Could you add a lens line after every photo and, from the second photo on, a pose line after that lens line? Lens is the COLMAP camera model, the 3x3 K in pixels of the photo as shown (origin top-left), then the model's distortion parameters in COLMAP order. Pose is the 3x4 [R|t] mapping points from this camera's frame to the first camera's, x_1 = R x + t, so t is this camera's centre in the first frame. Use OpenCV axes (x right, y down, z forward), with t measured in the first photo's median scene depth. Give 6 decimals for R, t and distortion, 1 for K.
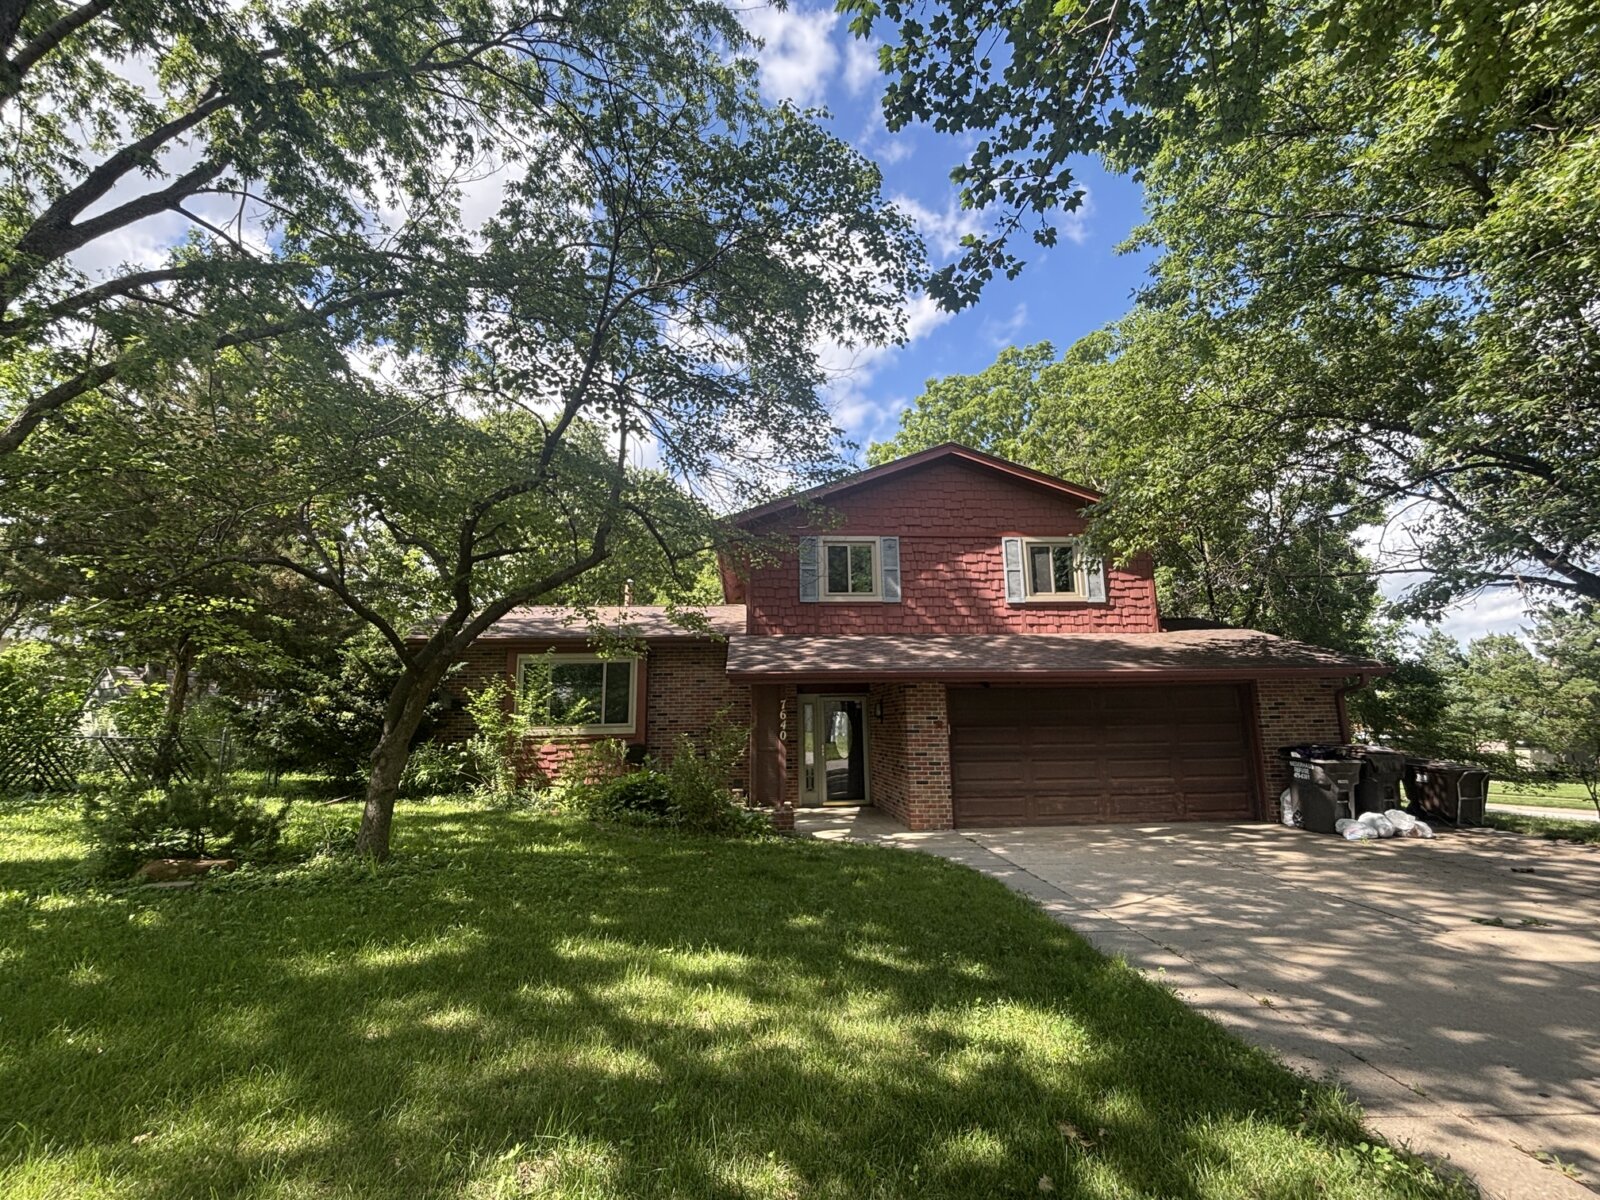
lens RADIAL K [[718.5, 0, 800.0], [0, 718.5, 600.0], [0, 0, 1]] dist [-0.001549, -0.000309]
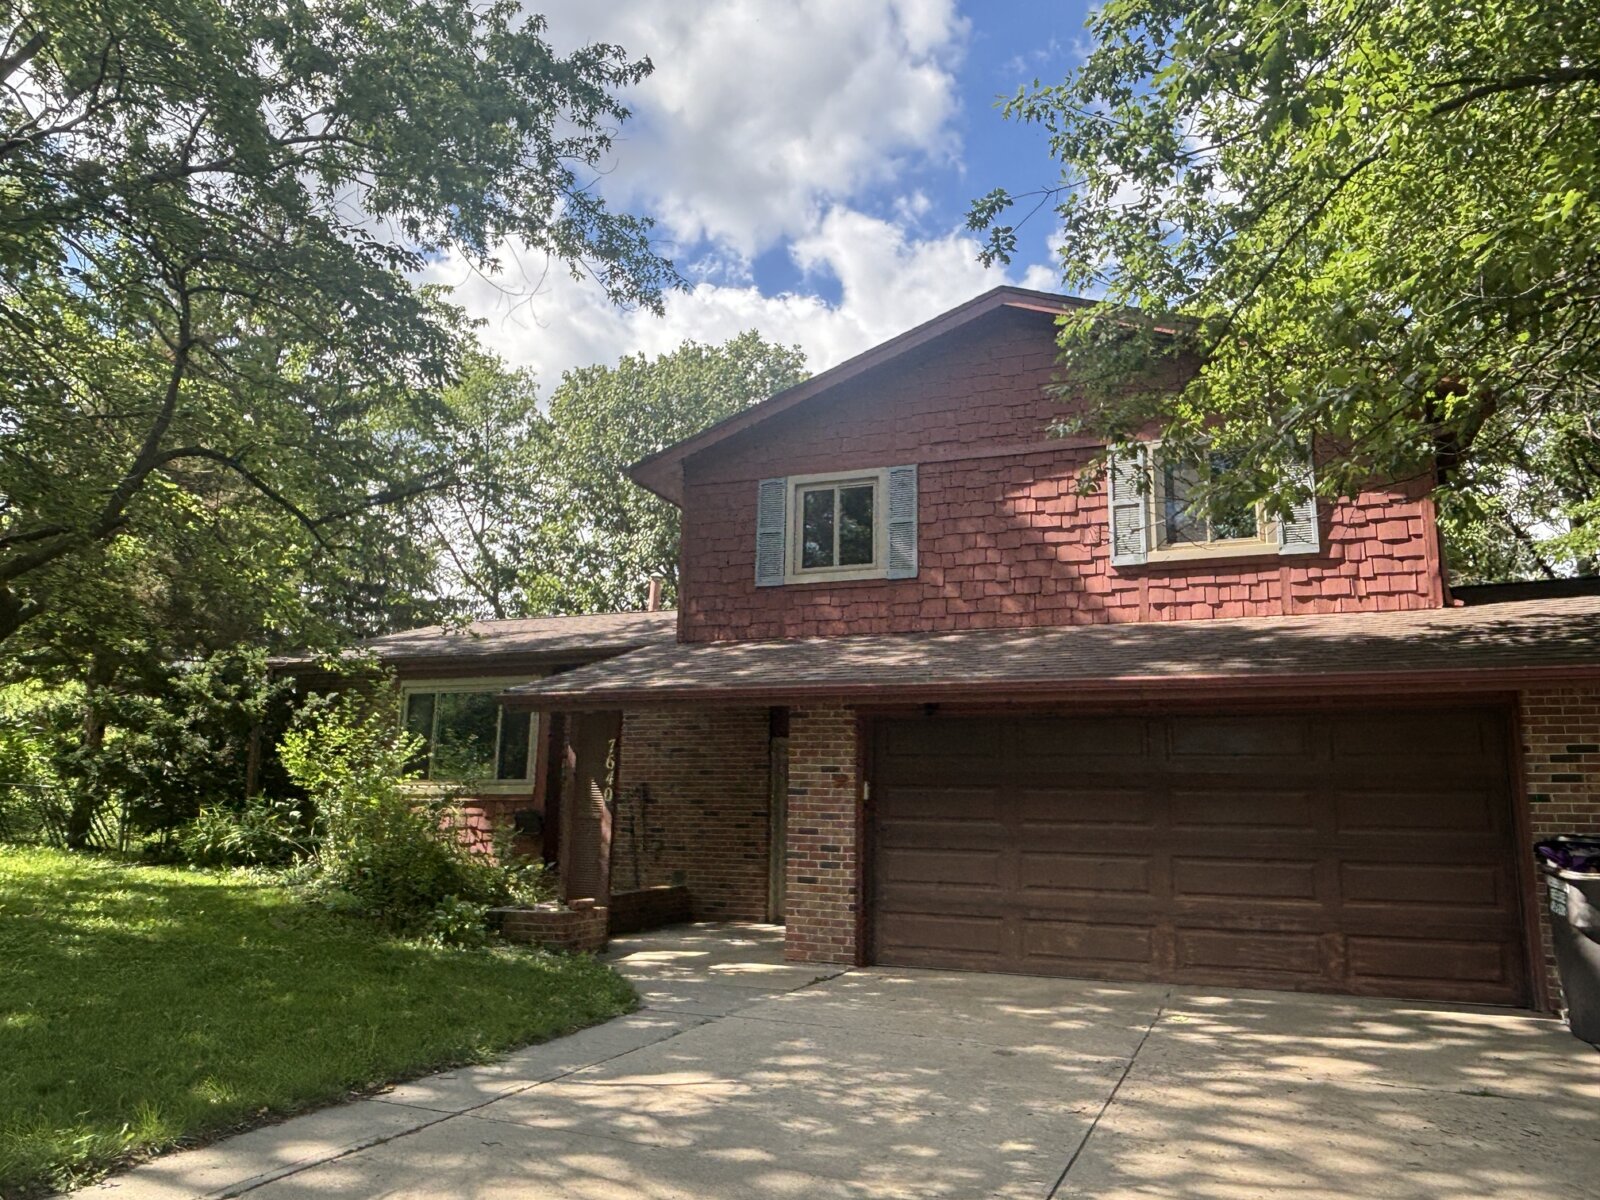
lens RADIAL K [[1155.3, 0, 800.0], [0, 1155.3, 600.0], [0, 0, 1]] dist [-0.001740, 0.000066]
pose [[0.898153, -0.052970, -0.436480, 0.554026], [0.045870, 0.998588, -0.026798, 0.050334], [0.437283, 0.004048, 0.899315, 0.150170]]
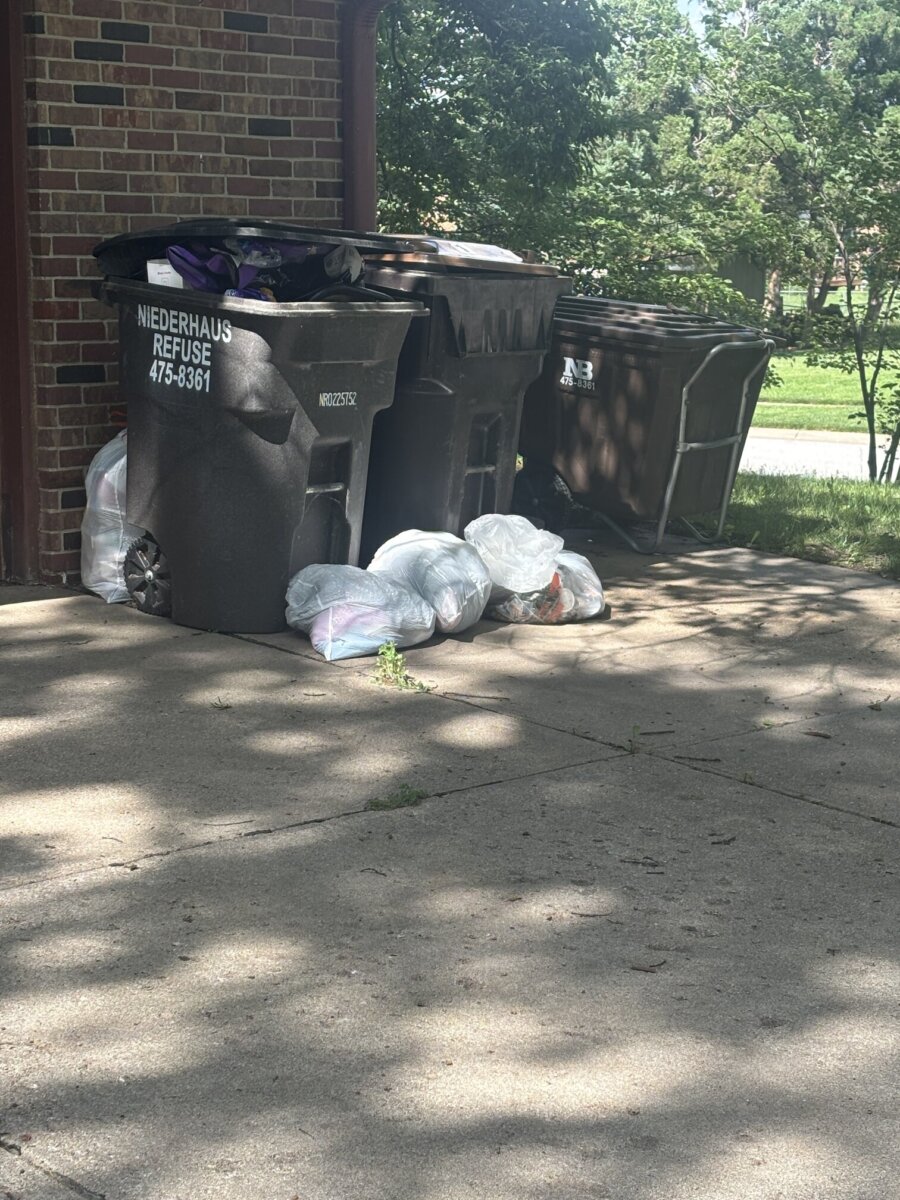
lens RADIAL K [[2230.7, 0, 450.0], [0, 2230.7, 600.0], [0, 0, 1]] dist [0.052376, 0.107698]
pose [[0.756604, -0.088189, 0.647898, 0.309086], [-0.137431, 0.947282, 0.289429, 0.100530], [-0.639267, -0.308025, 0.704598, 0.439271]]
